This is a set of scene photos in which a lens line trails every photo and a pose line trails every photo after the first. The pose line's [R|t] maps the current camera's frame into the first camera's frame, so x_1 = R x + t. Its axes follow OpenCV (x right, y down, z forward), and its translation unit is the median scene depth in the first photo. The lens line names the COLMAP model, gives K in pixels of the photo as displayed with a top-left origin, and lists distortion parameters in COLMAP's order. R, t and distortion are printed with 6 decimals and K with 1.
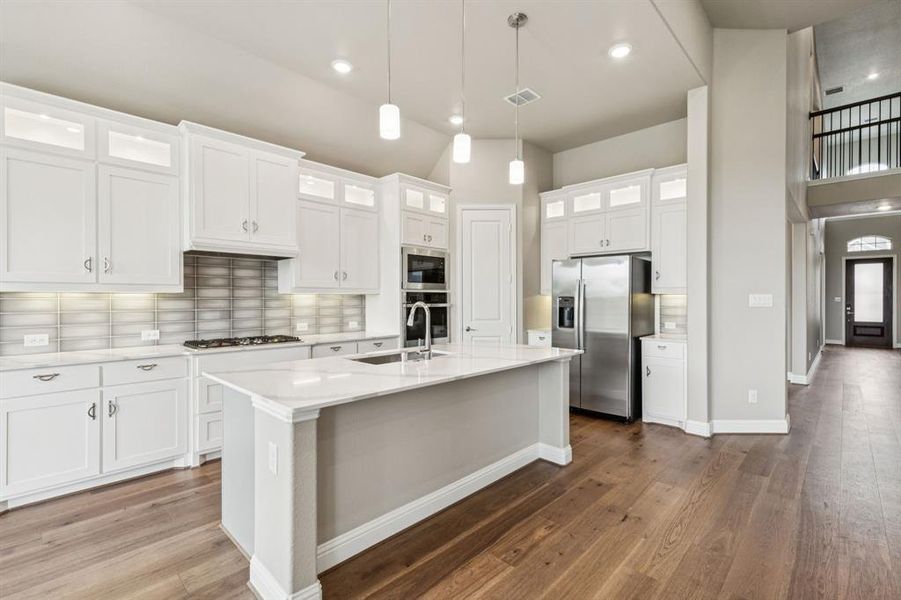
lens RADIAL K [[407.8, 0, 455.3], [0, 407.8, 299.3], [0, 0, 1]] dist [0.009134, -0.000854]
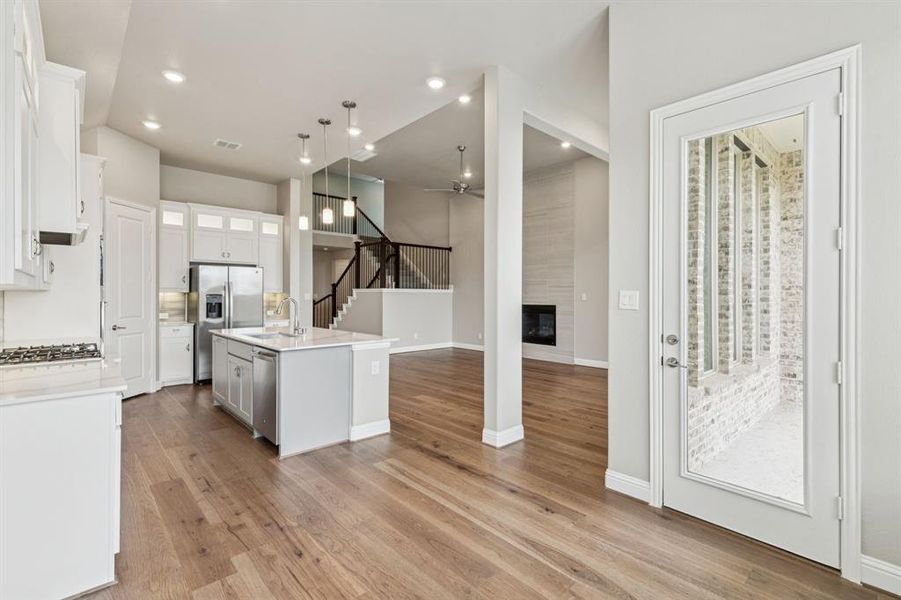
lens RADIAL K [[407.8, 0, 451.5], [0, 407.8, 293.0], [0, 0, 1]] dist [0.009134, -0.000854]
pose [[0.068510, 0.006223, 0.997631, -1.142487], [0.002902, 0.999975, -0.006437, -0.000311], [-0.997646, 0.003336, 0.068490, 0.191209]]
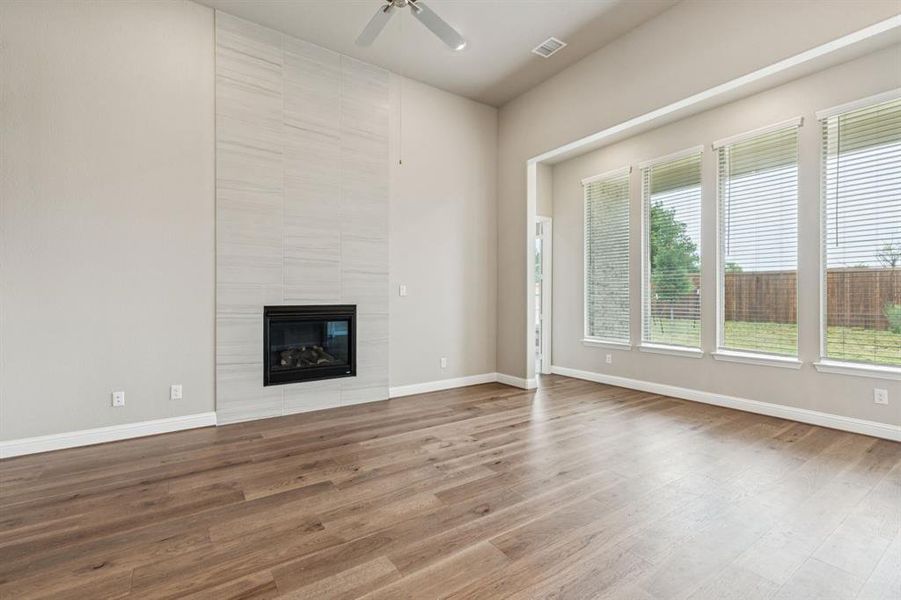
lens RADIAL K [[407.8, 0, 451.6], [0, 407.8, 297.3], [0, 0, 1]] dist [0.009134, -0.000854]
pose [[-0.978503, 0.002306, 0.206218, 0.431597], [0.002972, 0.999991, 0.002920, 0.025832], [-0.206210, 0.003470, -0.978502, 0.901613]]
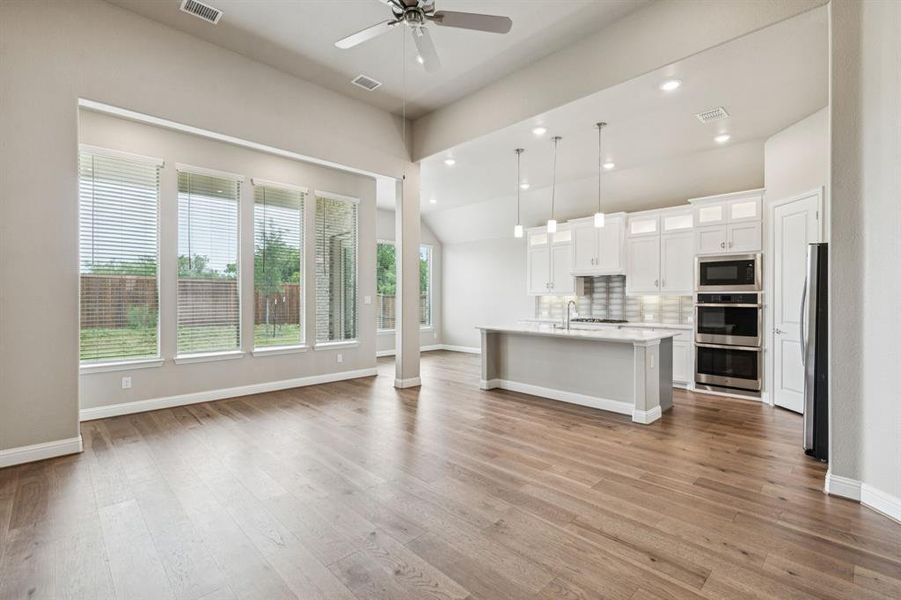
lens RADIAL K [[407.8, 0, 454.7], [0, 407.8, 294.7], [0, 0, 1]] dist [0.009134, -0.000854]
pose [[-0.031709, -0.009077, -0.999456, 1.321593], [-0.006374, 0.999940, -0.008880, 0.000850], [0.999477, 0.006089, -0.031765, 0.359378]]
